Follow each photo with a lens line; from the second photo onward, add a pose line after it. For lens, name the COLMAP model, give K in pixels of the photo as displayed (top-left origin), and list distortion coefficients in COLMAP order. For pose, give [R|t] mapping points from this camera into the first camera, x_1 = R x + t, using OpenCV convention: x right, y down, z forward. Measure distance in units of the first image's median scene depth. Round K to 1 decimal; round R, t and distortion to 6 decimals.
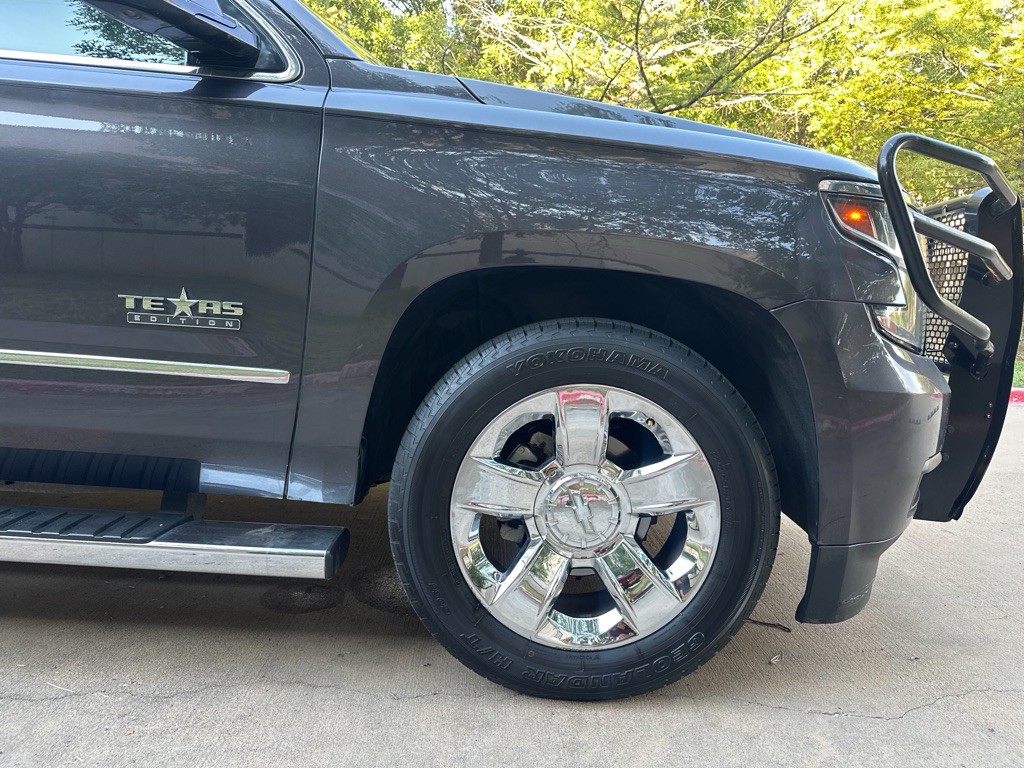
lens RADIAL K [[727.5, 0, 519.1], [0, 727.5, 381.9], [0, 0, 1]] dist [0.013387, -0.016373]
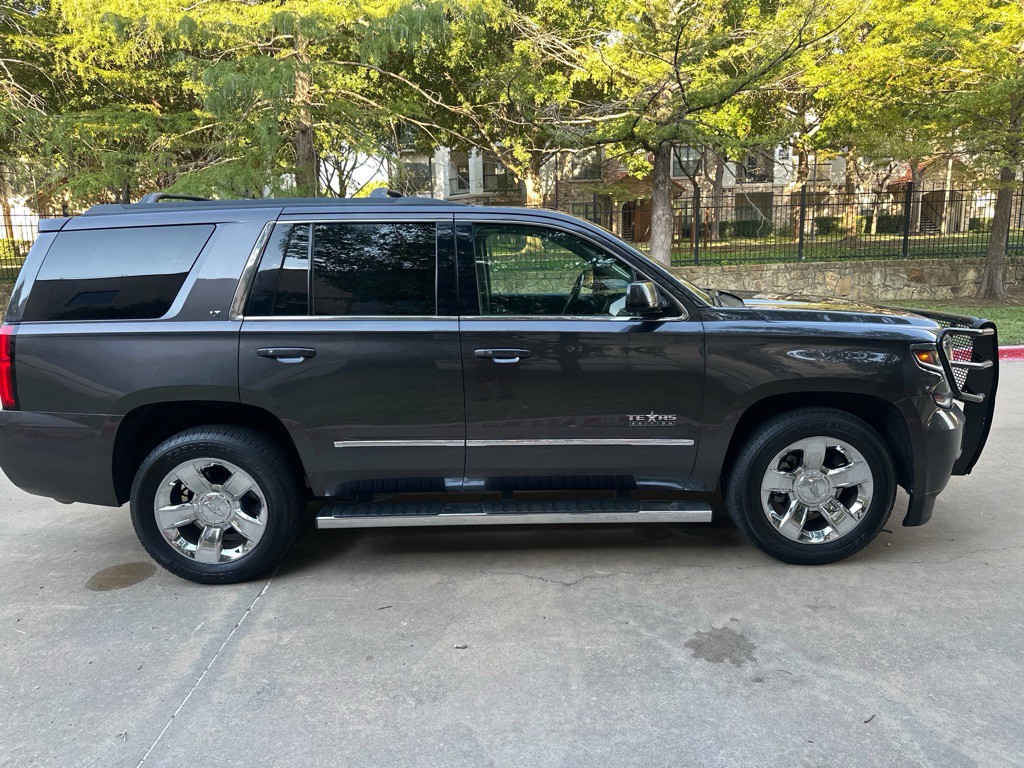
lens RADIAL K [[727.5, 0, 504.0], [0, 727.5, 383.5], [0, 0, 1]] dist [0.013387, -0.016373]
pose [[0.997350, -0.071268, -0.014633, -0.882281], [0.072230, 0.994034, 0.081726, -0.438798], [0.008721, -0.082566, 0.996547, -1.393064]]
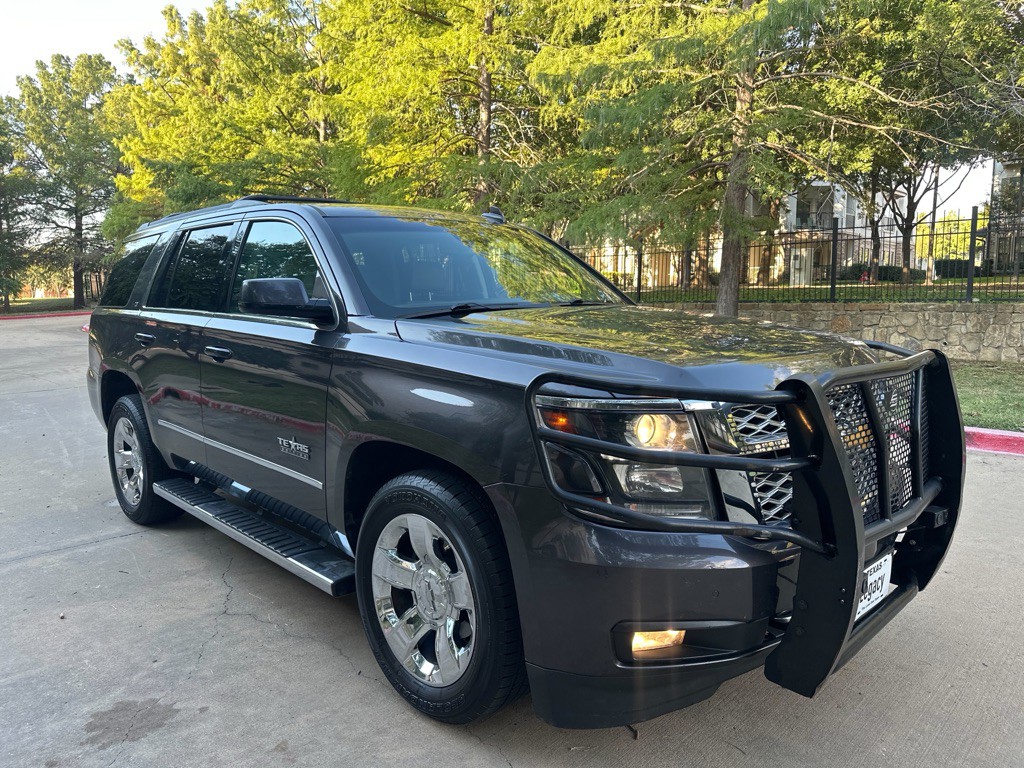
lens RADIAL K [[727.5, 0, 508.6], [0, 727.5, 382.0], [0, 0, 1]] dist [0.013387, -0.016373]
pose [[0.693084, 0.033919, -0.720058, 1.351538], [-0.032955, 0.999339, 0.015354, -0.317838], [0.720103, 0.013087, 0.693744, 0.024685]]
